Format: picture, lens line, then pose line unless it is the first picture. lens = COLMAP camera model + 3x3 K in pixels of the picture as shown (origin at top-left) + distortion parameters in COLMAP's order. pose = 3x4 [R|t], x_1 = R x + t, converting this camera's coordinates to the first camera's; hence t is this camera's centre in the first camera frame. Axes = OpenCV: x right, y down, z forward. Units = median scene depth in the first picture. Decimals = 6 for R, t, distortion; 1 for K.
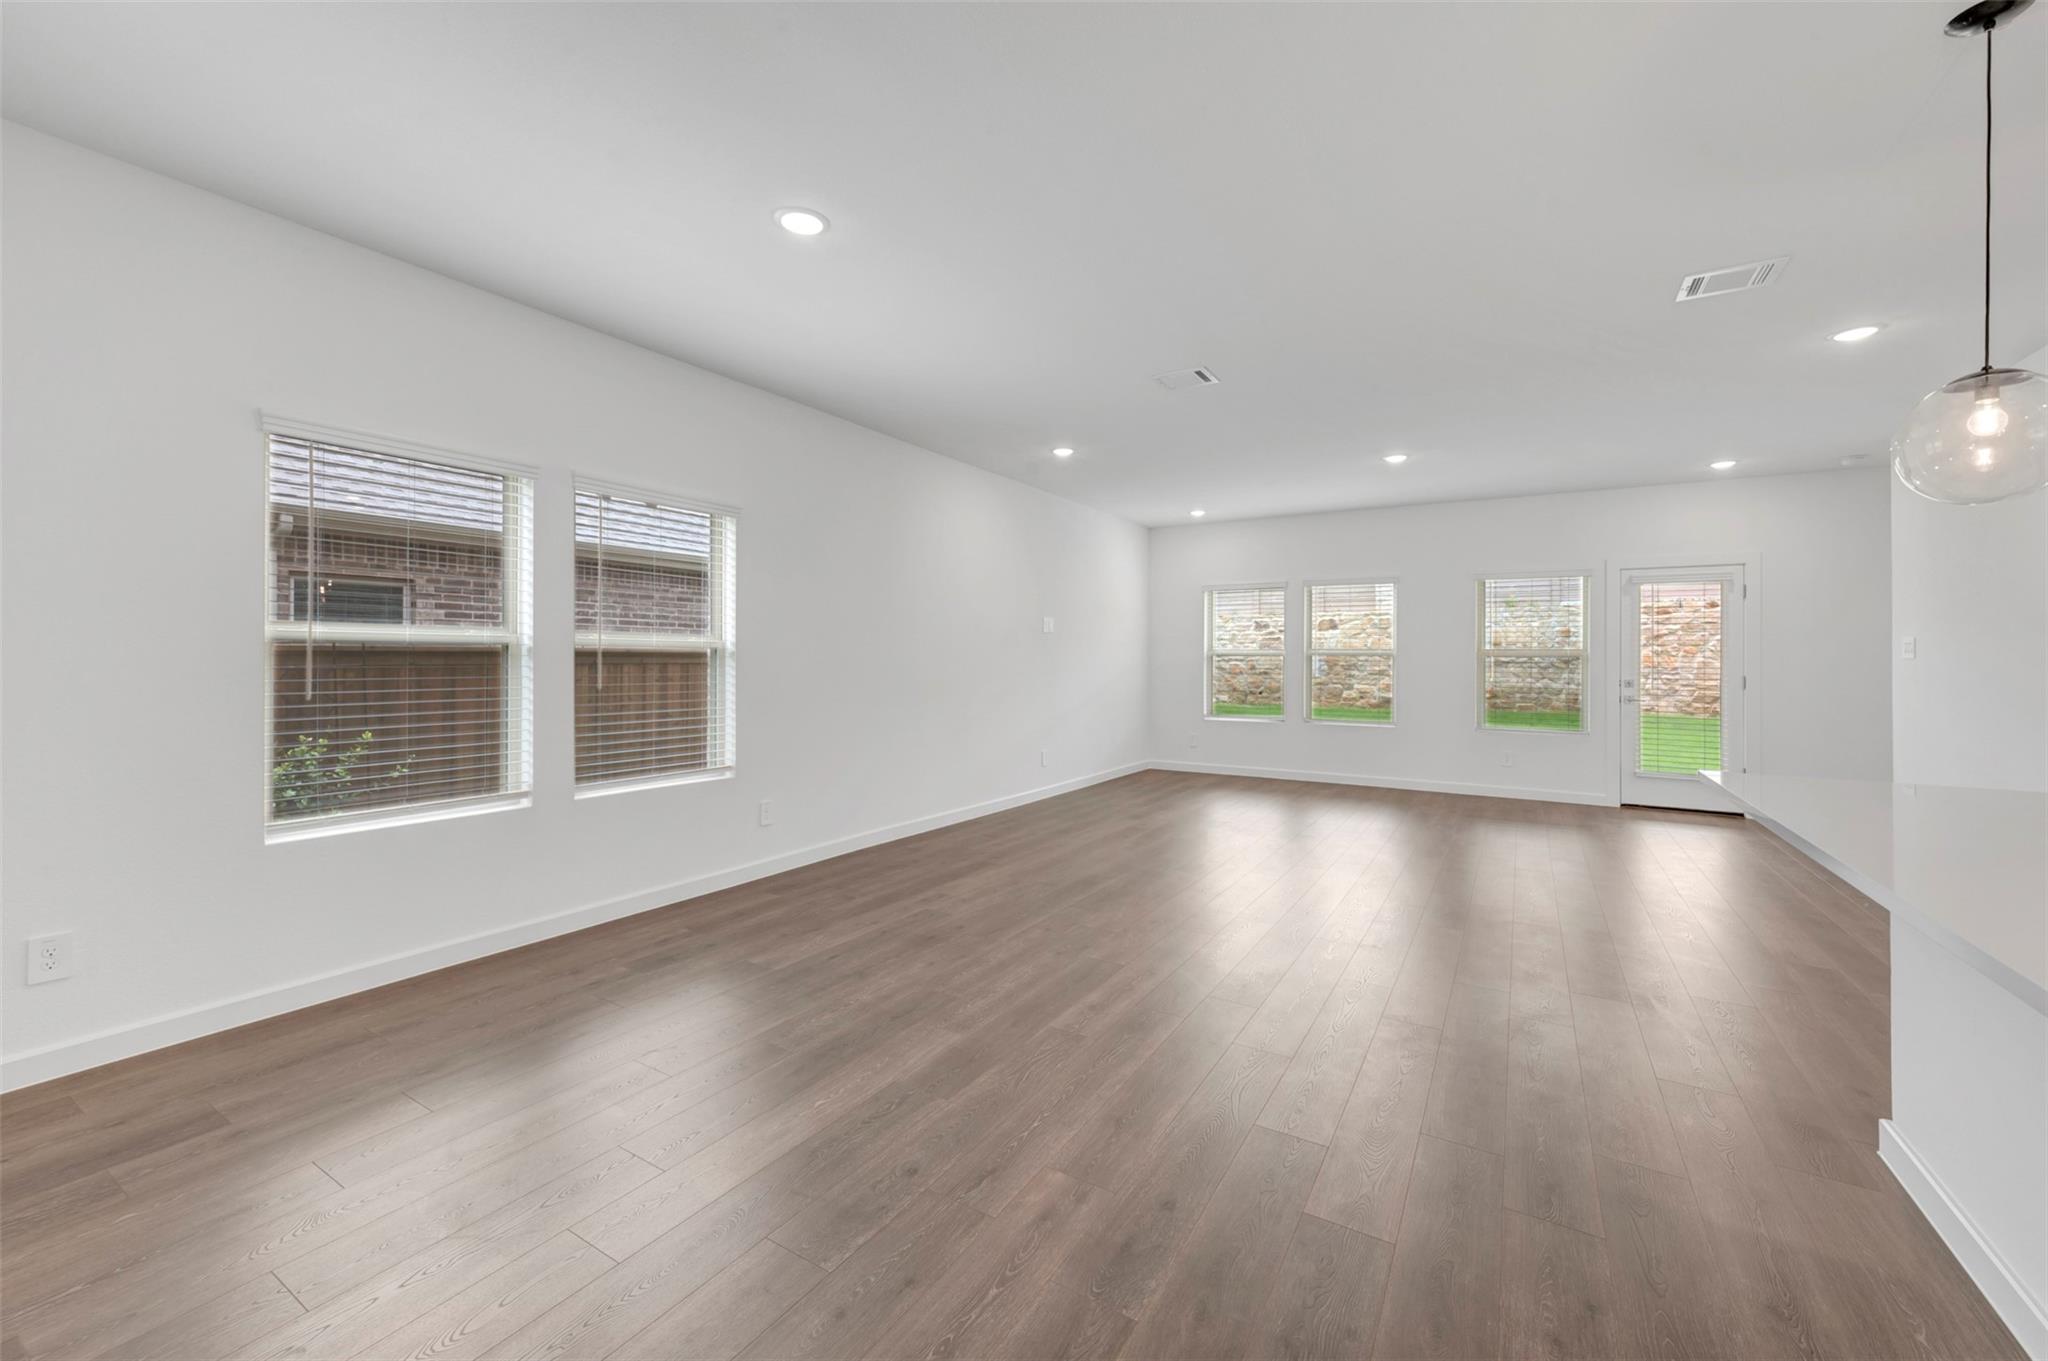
lens RADIAL K [[822.9, 0, 1016.2], [0, 822.9, 658.8], [0, 0, 1]] dist [0.002261, -0.001863]
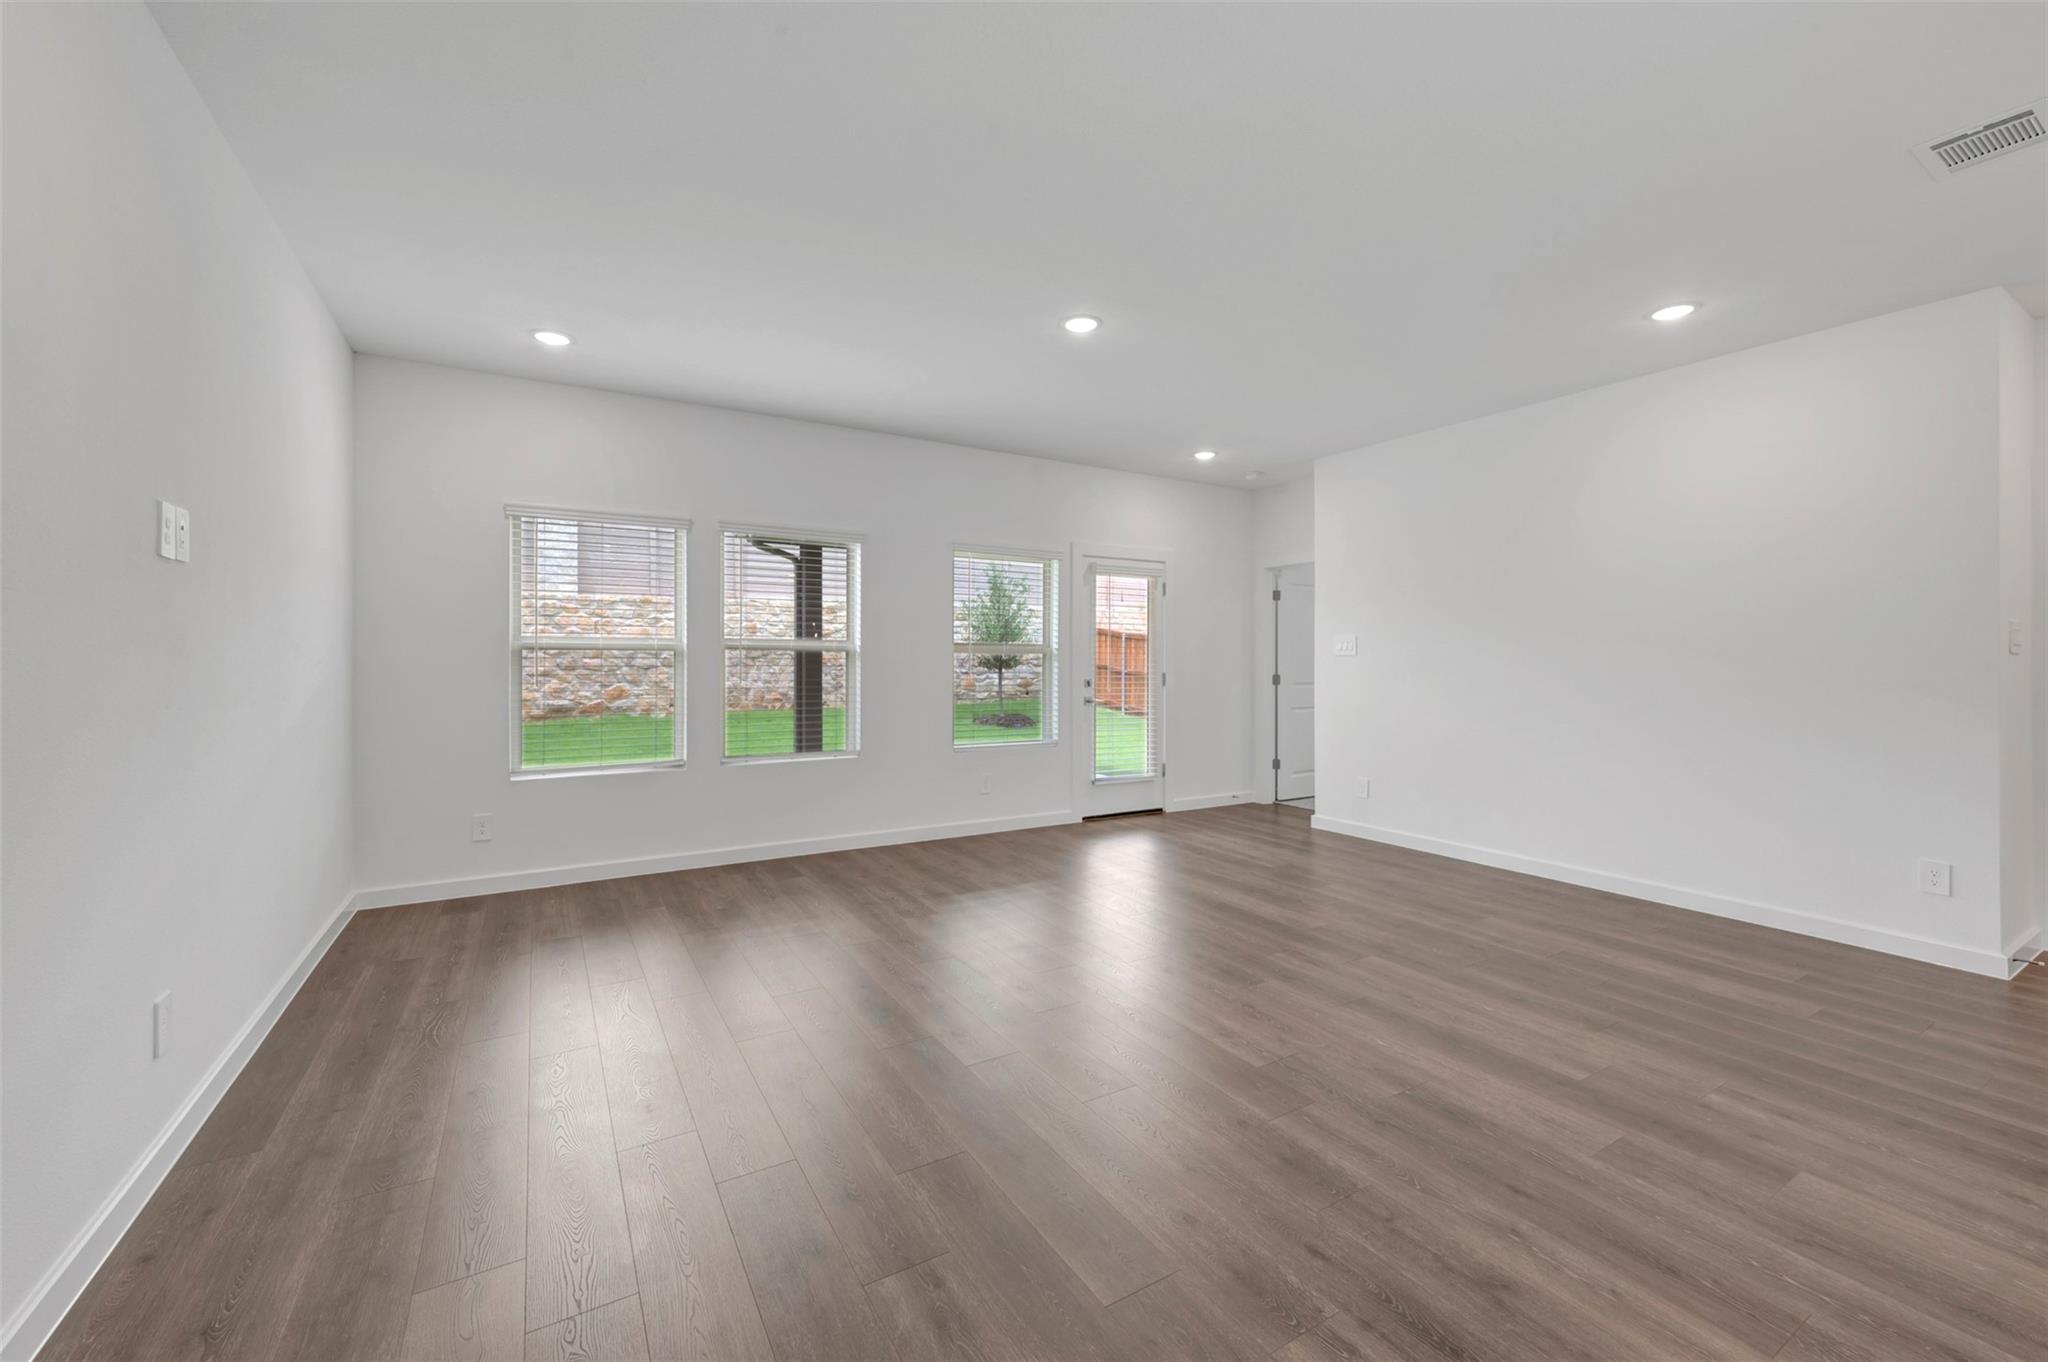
lens RADIAL K [[822.9, 0, 1035.2], [0, 822.9, 659.6], [0, 0, 1]] dist [0.002261, -0.001863]
pose [[0.460368, -0.002908, 0.887723, -0.105485], [-0.001006, 0.999992, 0.003798, 0.001903], [-0.887727, -0.002642, 0.460362, 0.870428]]
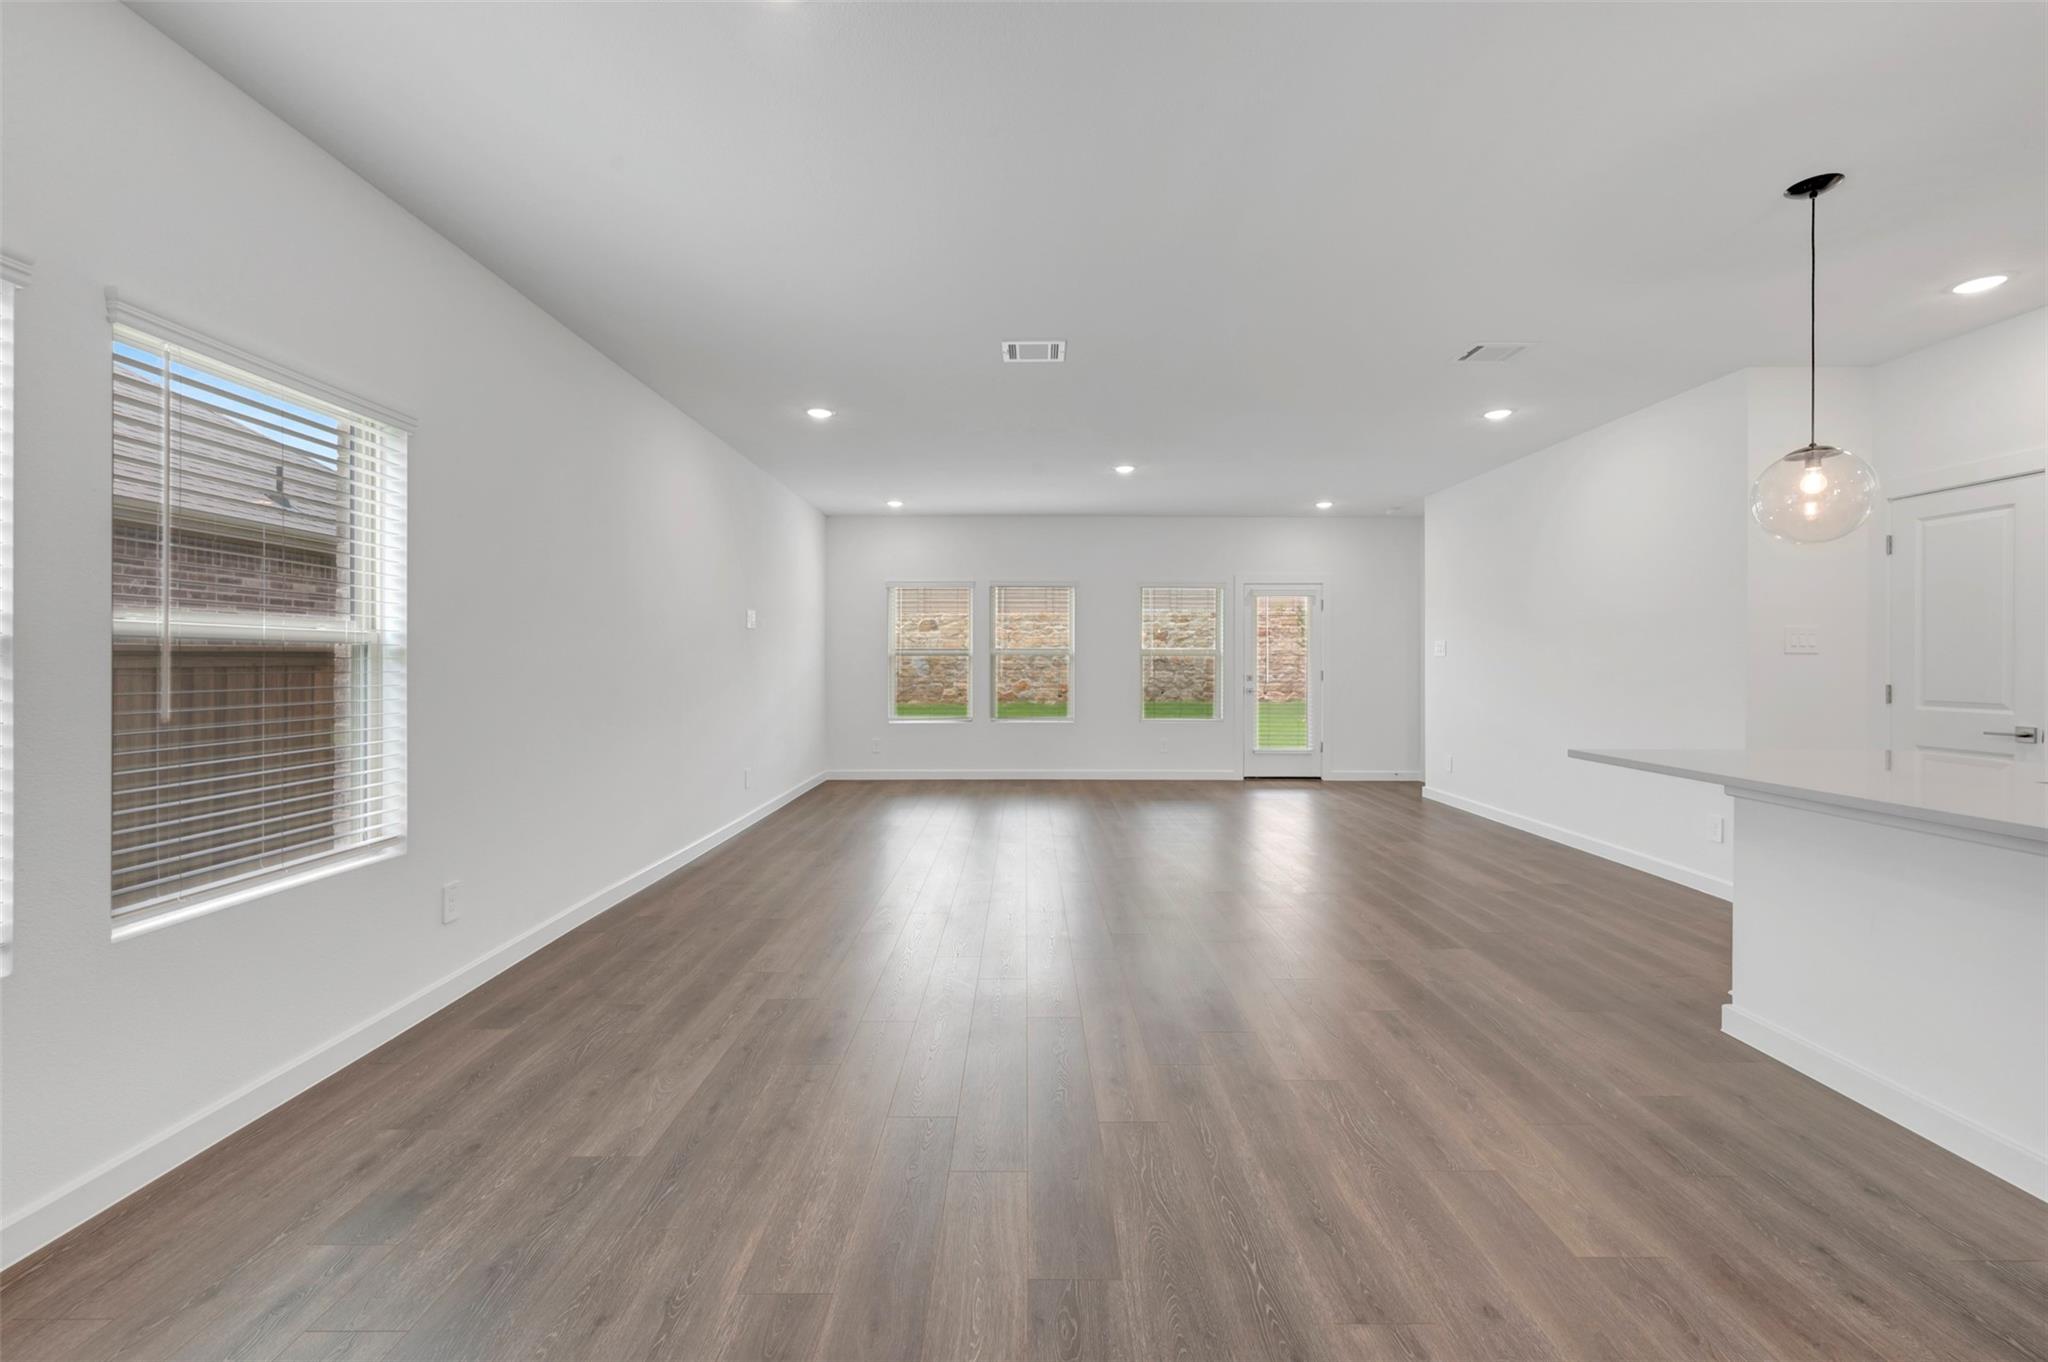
lens RADIAL K [[822.9, 0, 1038.8], [0, 822.9, 654.7], [0, 0, 1]] dist [0.002261, -0.001863]
pose [[0.843871, -0.000355, 0.536547, -0.231967], [0.002922, 0.999988, -0.003934, -0.000503], [-0.536539, 0.004887, 0.843862, 0.191707]]
